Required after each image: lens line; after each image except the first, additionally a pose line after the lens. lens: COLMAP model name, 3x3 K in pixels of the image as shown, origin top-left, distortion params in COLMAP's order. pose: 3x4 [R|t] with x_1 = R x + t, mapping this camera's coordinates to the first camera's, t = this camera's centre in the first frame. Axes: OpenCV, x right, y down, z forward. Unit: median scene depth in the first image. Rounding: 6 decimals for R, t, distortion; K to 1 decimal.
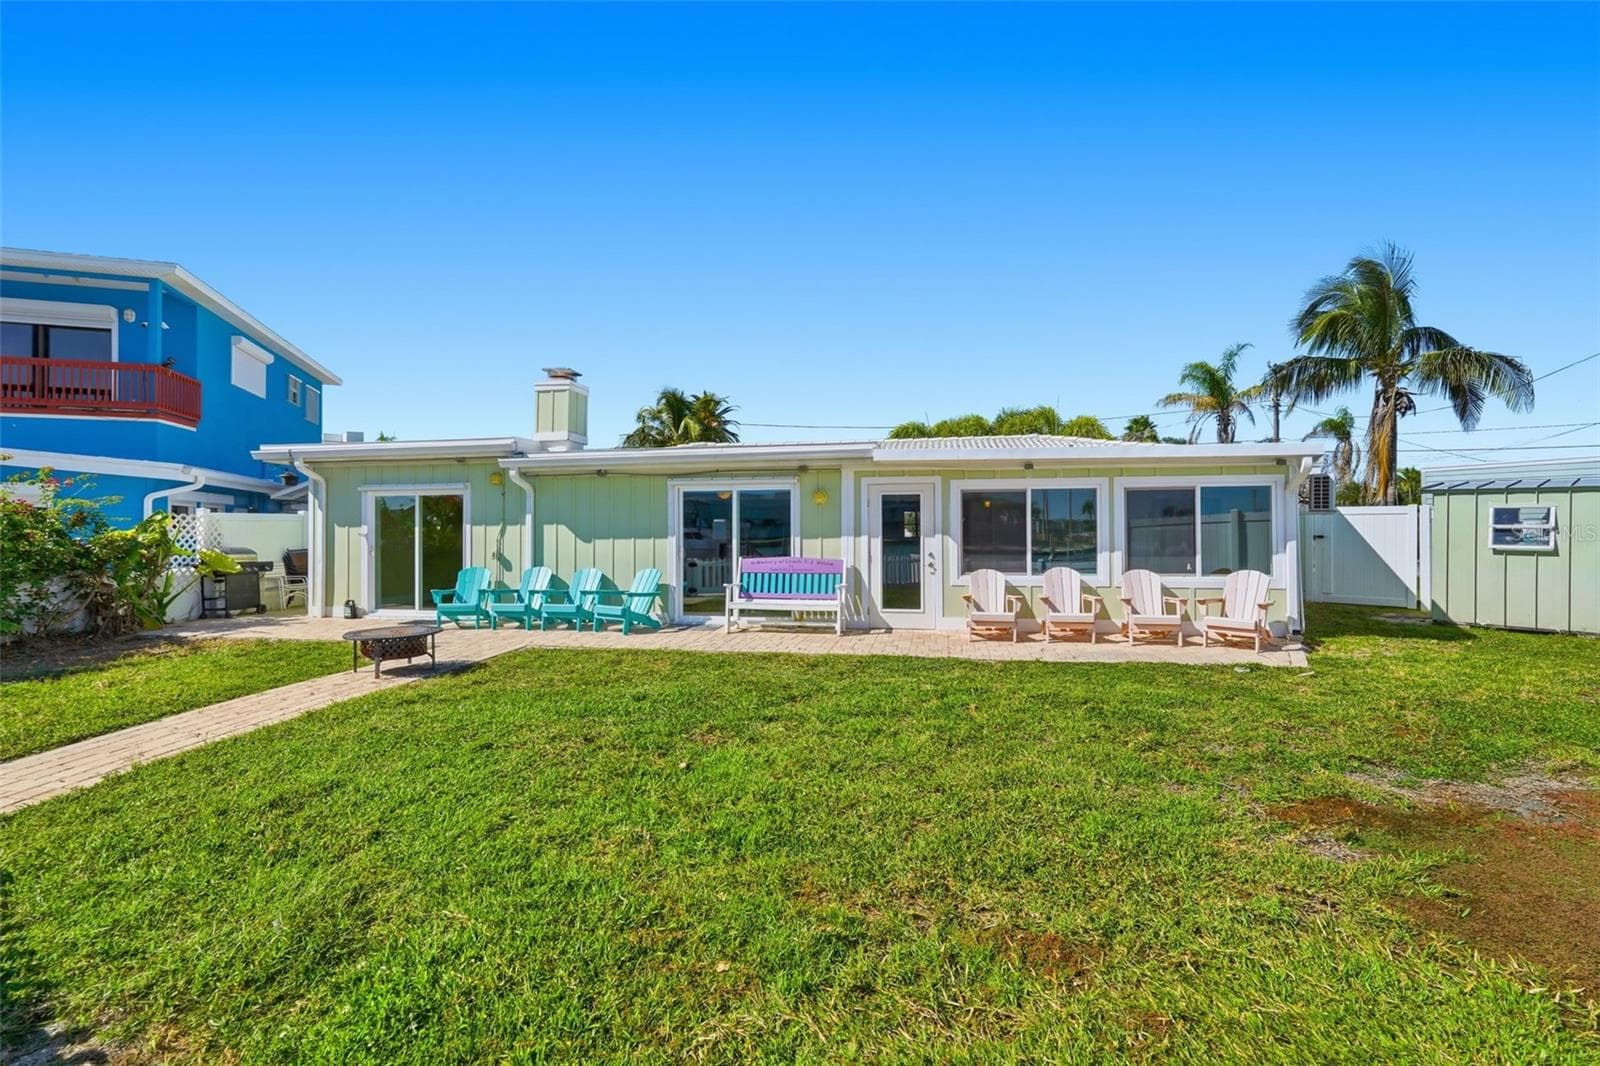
lens RADIAL K [[724.7, 0, 801.9], [0, 724.7, 540.2], [0, 0, 1]] dist [0.000792, 0.000085]
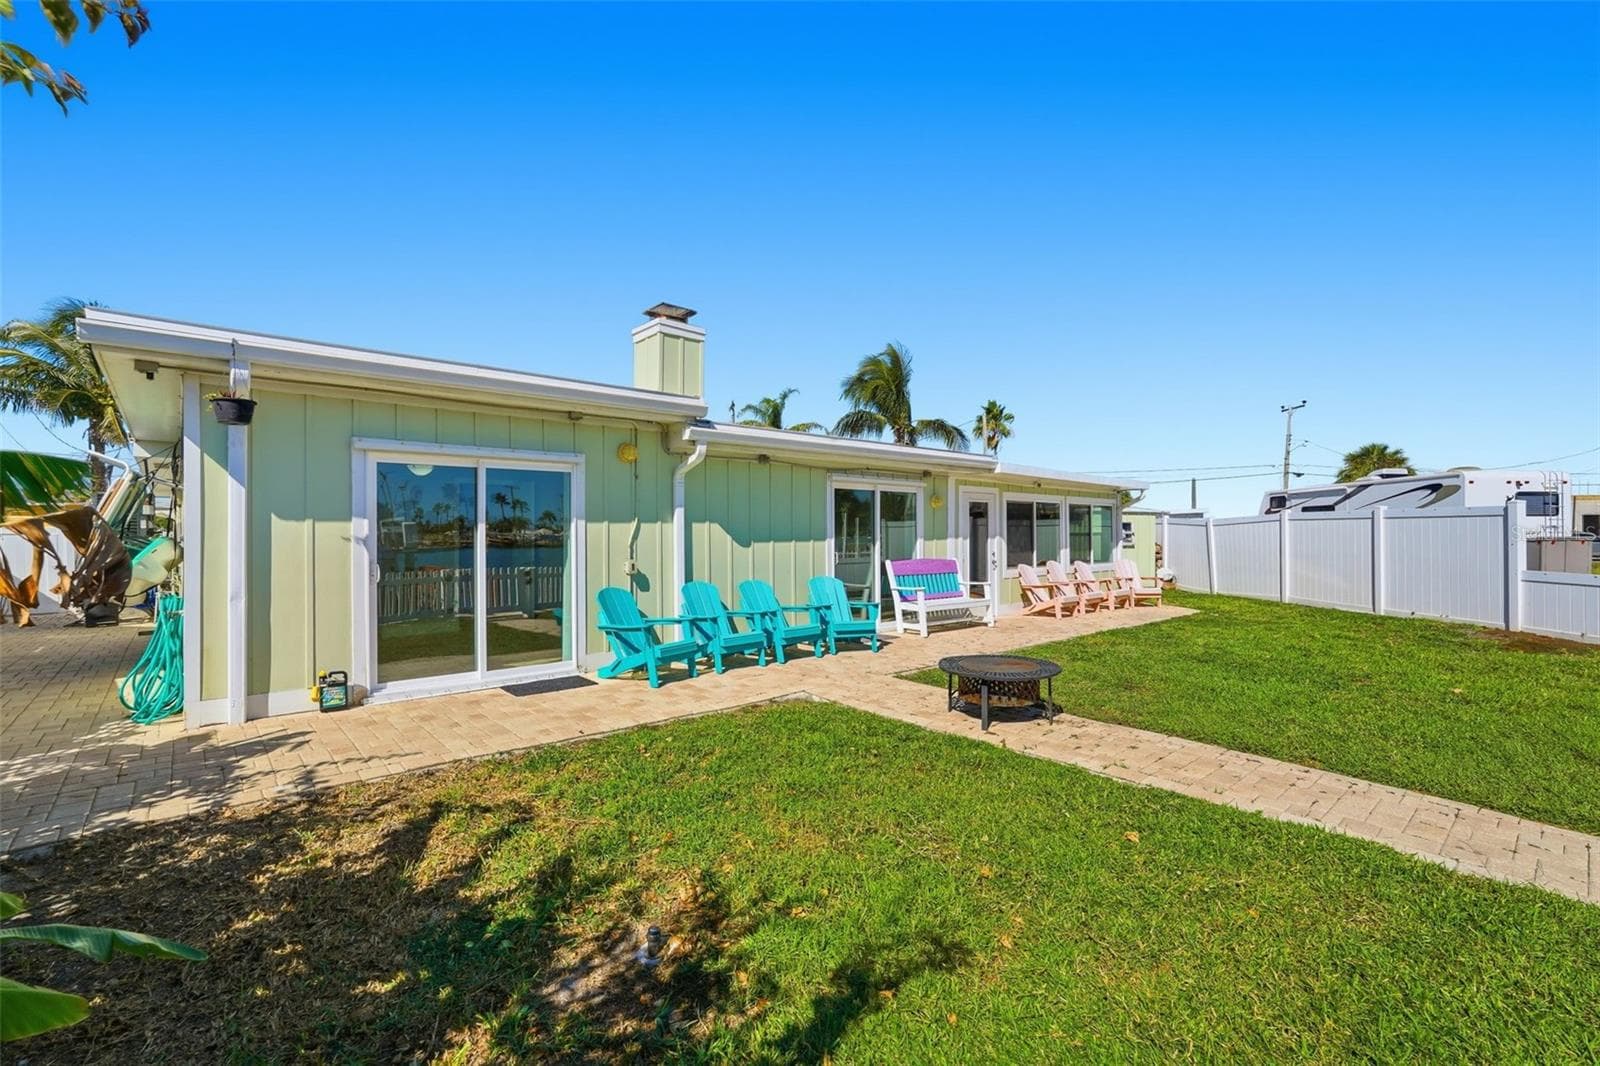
lens RADIAL K [[724.7, 0, 801.9], [0, 724.7, 540.2], [0, 0, 1]] dist [0.000792, 0.000085]
pose [[0.594475, -0.003637, 0.804106, -0.863457], [0.008793, 0.999959, -0.001978, -0.001416], [-0.804066, 0.008246, 0.594483, 0.477052]]
